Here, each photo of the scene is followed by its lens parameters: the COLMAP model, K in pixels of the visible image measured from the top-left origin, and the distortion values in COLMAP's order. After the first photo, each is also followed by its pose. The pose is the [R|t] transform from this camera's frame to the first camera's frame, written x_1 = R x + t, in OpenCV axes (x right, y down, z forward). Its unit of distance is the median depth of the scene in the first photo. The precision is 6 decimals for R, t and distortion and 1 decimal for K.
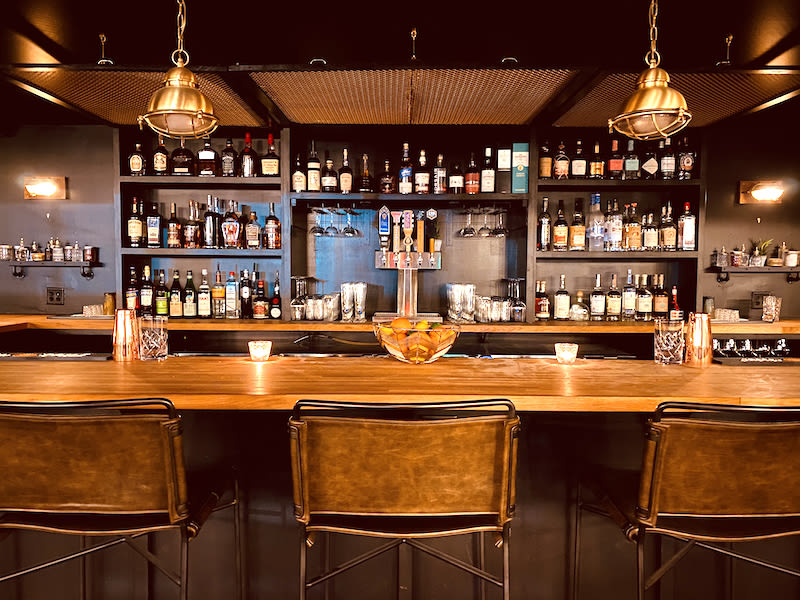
lens RADIAL K [[607.6, 0, 392.8], [0, 607.6, 303.5], [0, 0, 1]] dist [0.100040, -0.003732]
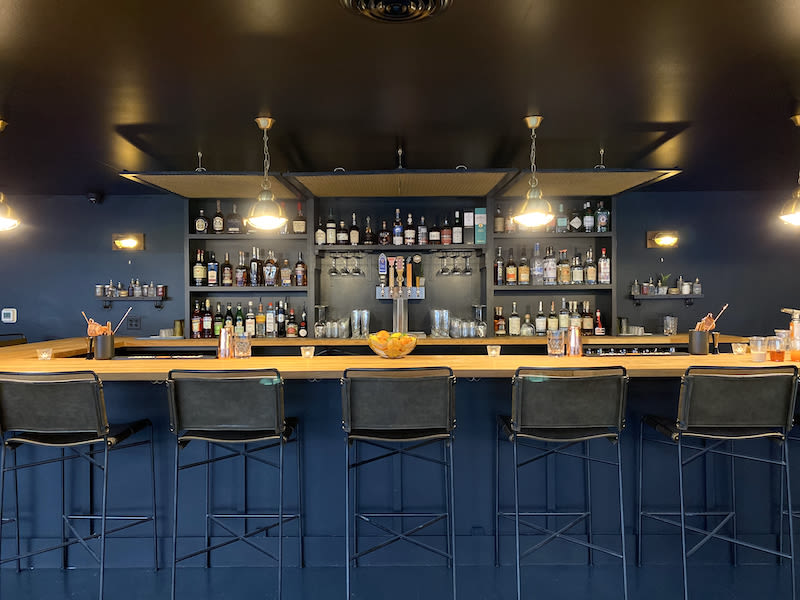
lens RADIAL K [[607.6, 0, 401.5], [0, 607.6, 301.7], [0, 0, 1]] dist [0.100040, -0.003732]
pose [[0.999631, -0.011334, 0.024702, -0.006108], [0.012401, 0.998977, -0.043495, 0.007829], [-0.024183, 0.043785, 0.998748, -0.356398]]
